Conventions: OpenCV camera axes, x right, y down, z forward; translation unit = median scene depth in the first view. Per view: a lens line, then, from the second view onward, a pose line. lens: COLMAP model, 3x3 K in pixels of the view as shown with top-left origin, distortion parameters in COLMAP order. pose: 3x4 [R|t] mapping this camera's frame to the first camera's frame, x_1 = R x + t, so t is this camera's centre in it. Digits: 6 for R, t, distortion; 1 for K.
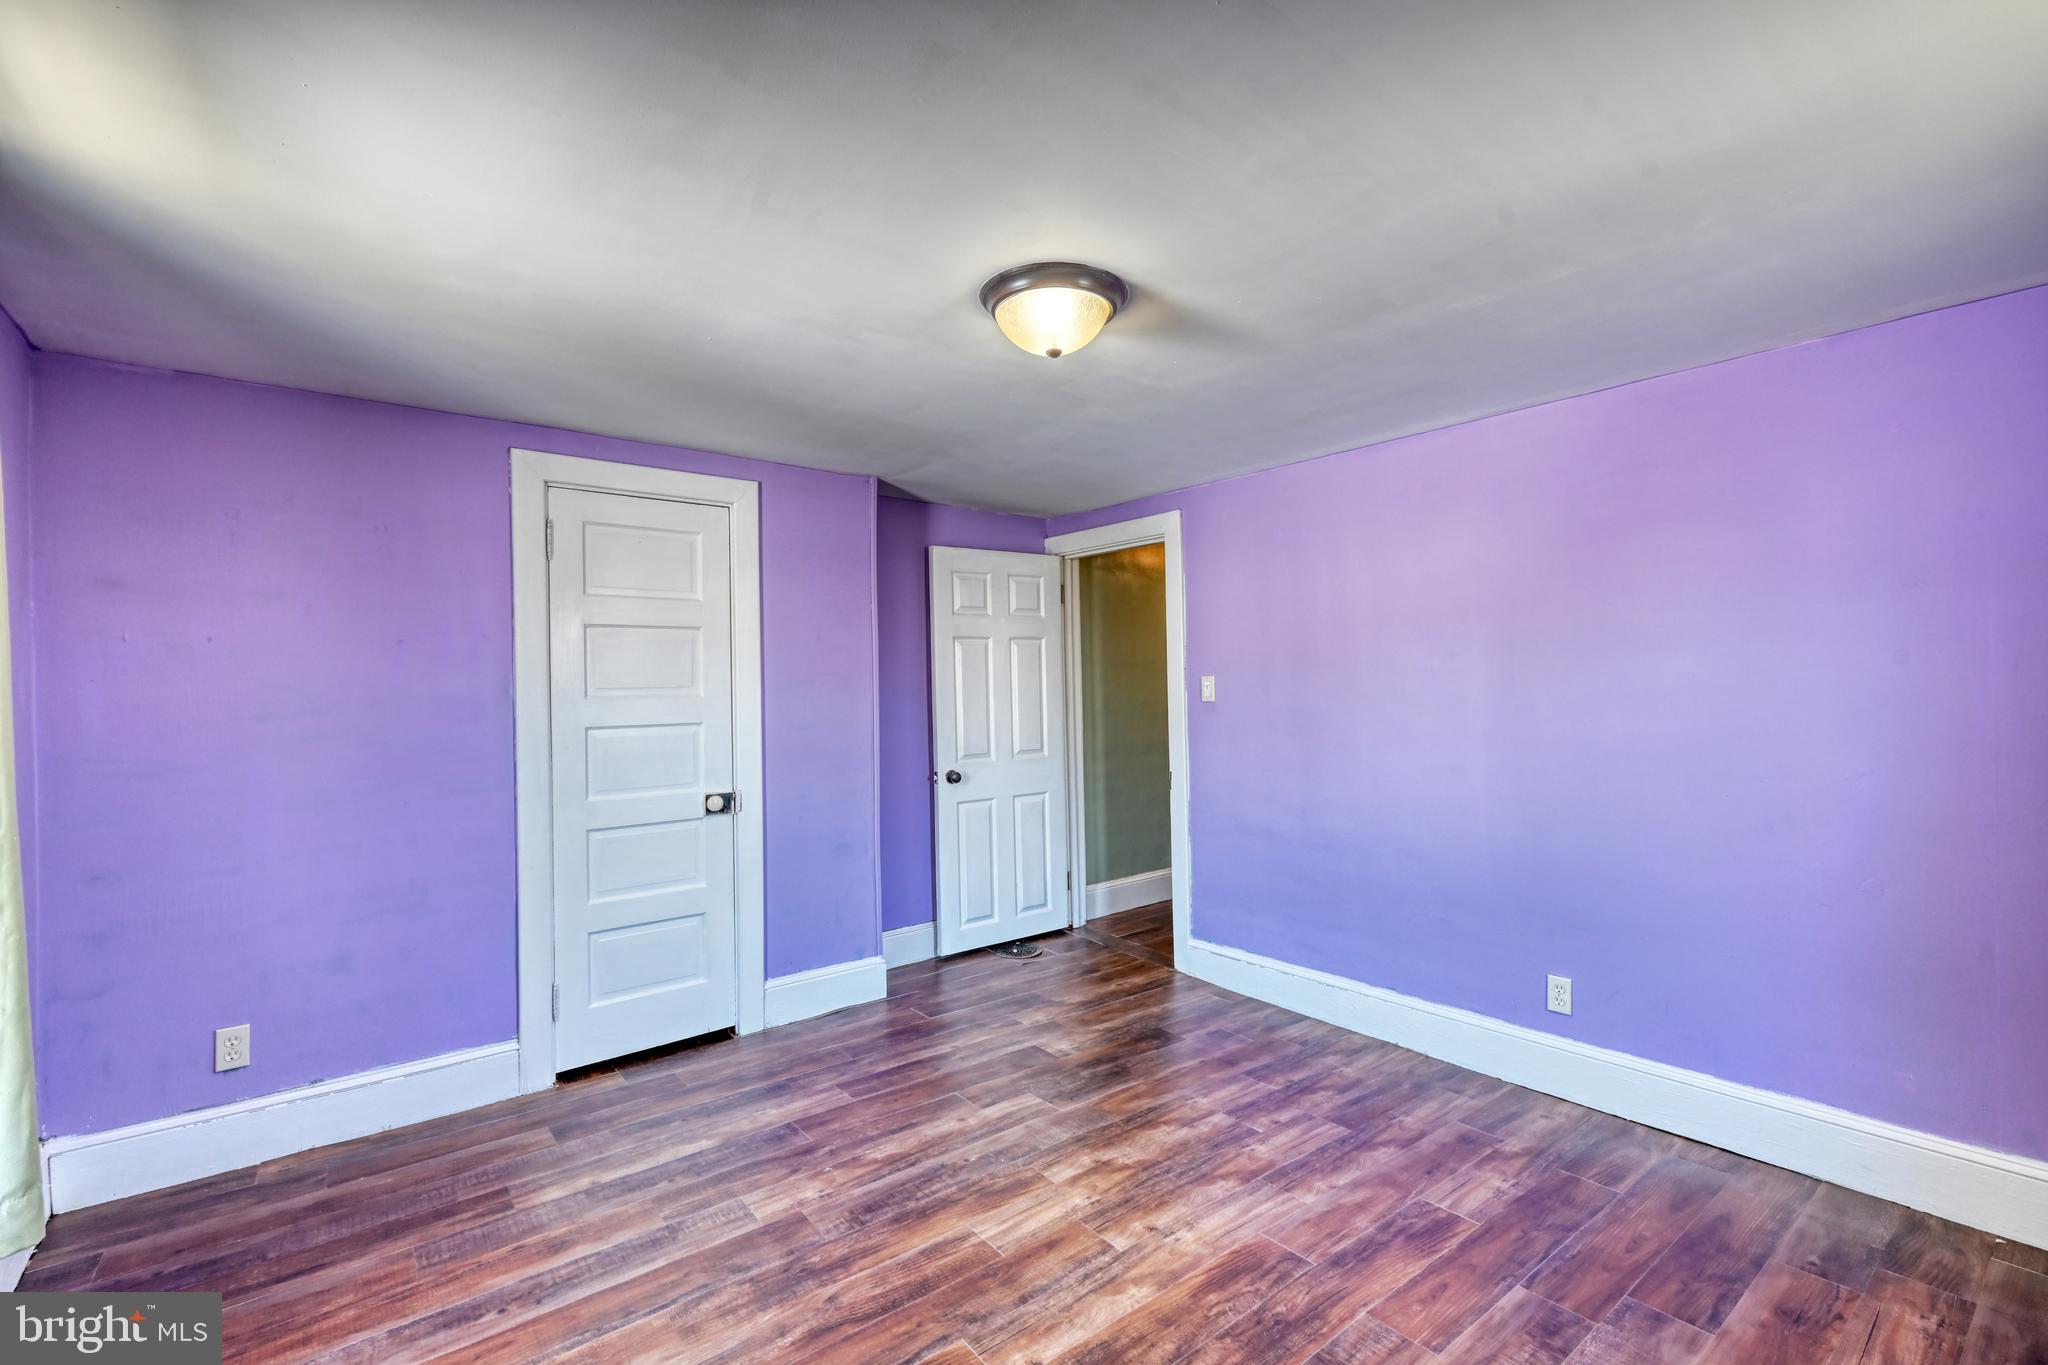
lens RADIAL K [[869.7, 0, 1026.0], [0, 869.7, 684.8], [0, 0, 1]] dist [-0.003133, 0.000346]
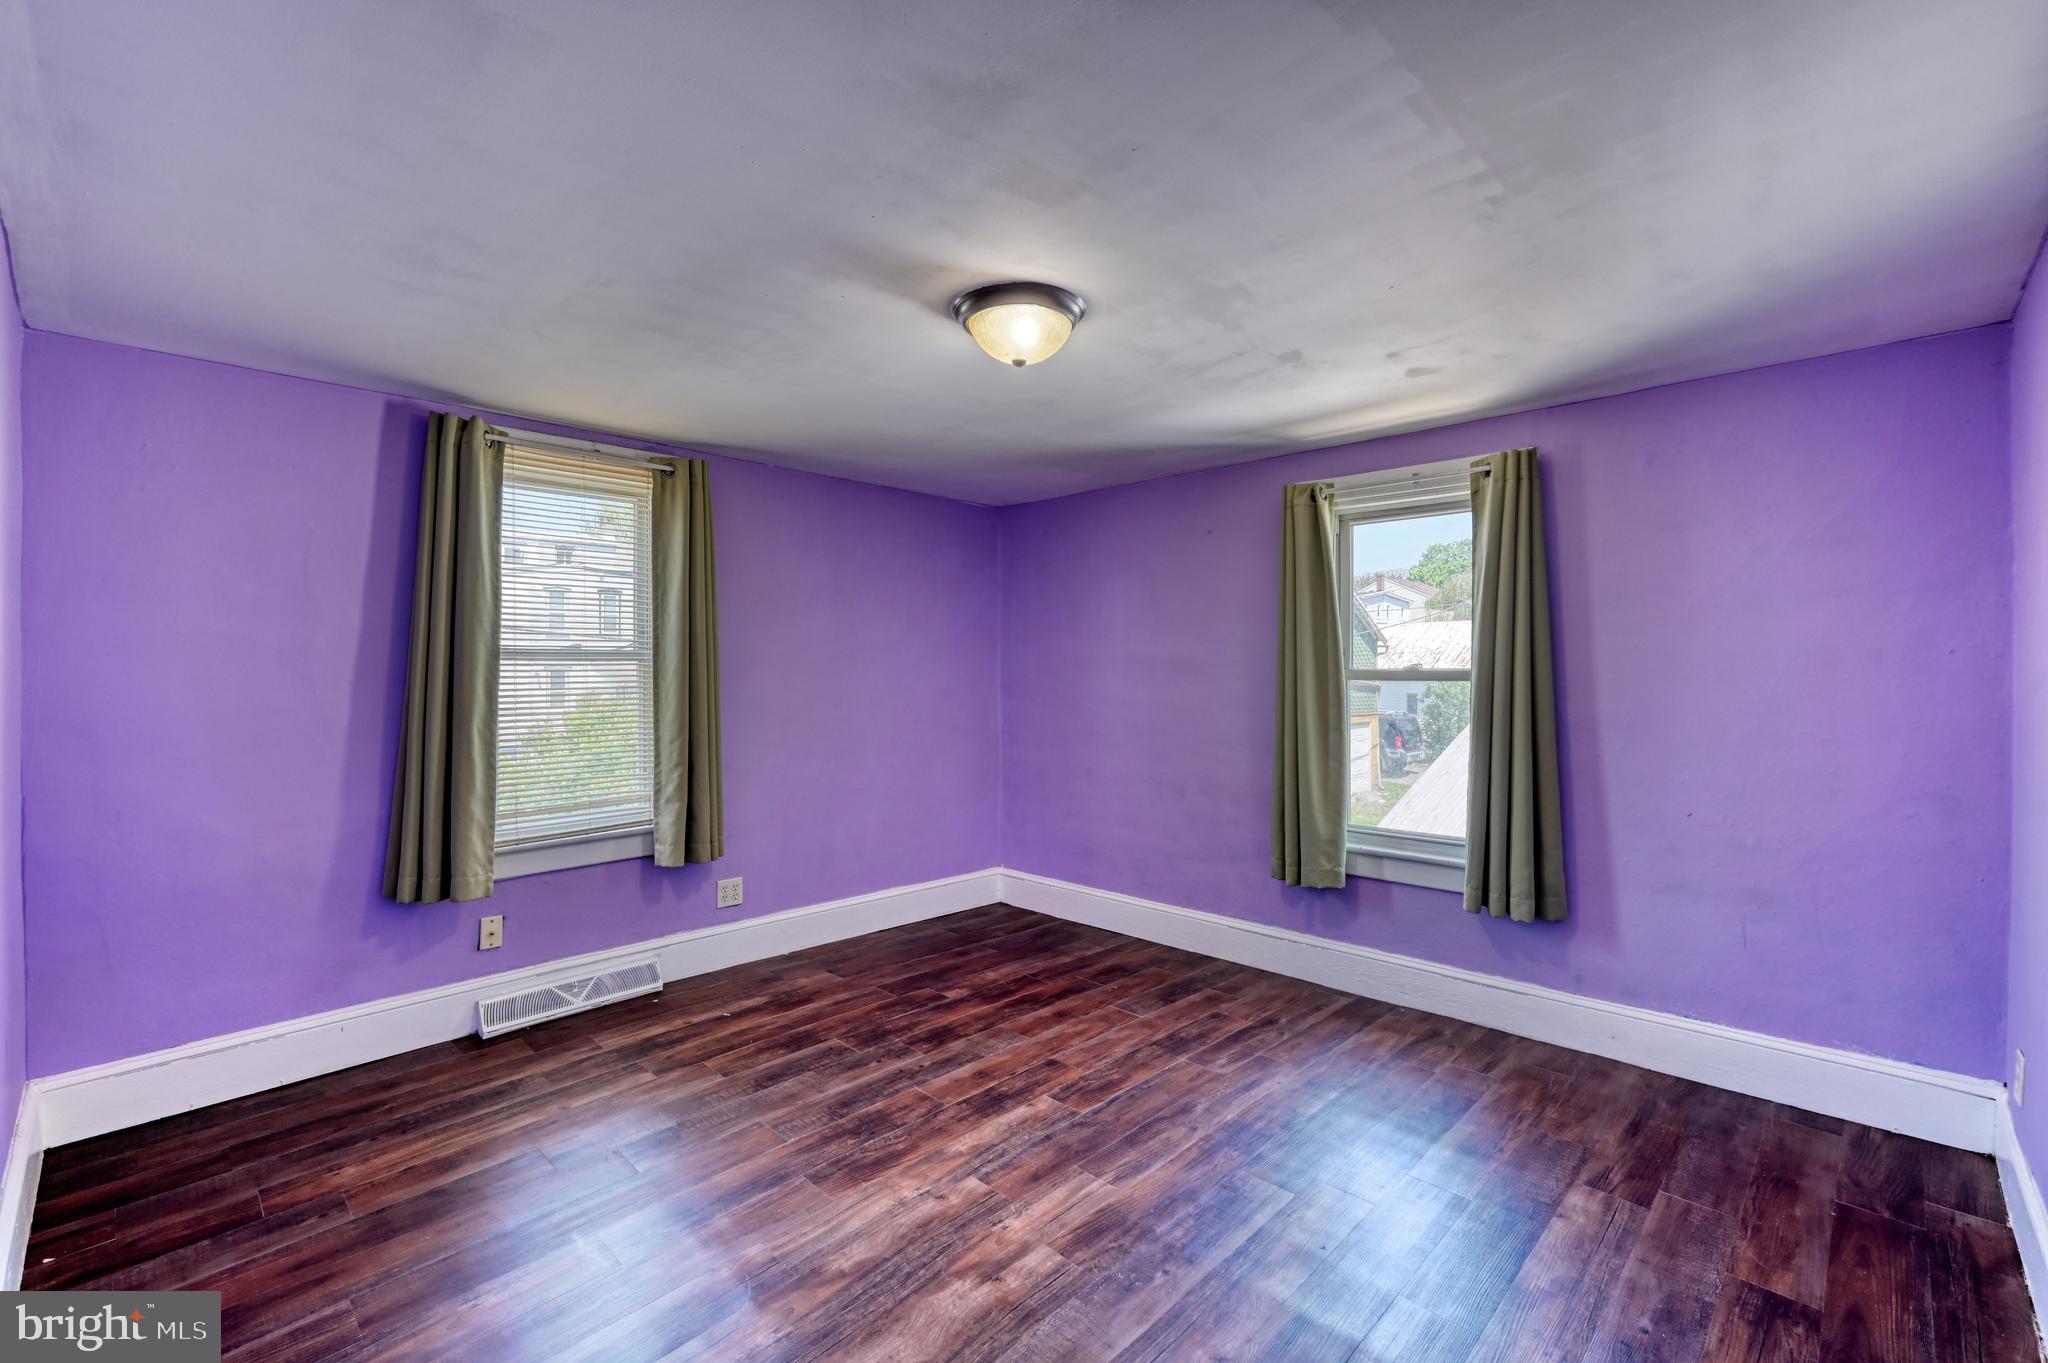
lens RADIAL K [[869.7, 0, 1026.9], [0, 869.7, 676.8], [0, 0, 1]] dist [-0.003133, 0.000346]
pose [[-0.989269, 0.016594, -0.145162, 0.184468], [0.015176, 0.999826, 0.010868, 0.007297], [0.145317, 0.008548, -0.989348, 2.041199]]
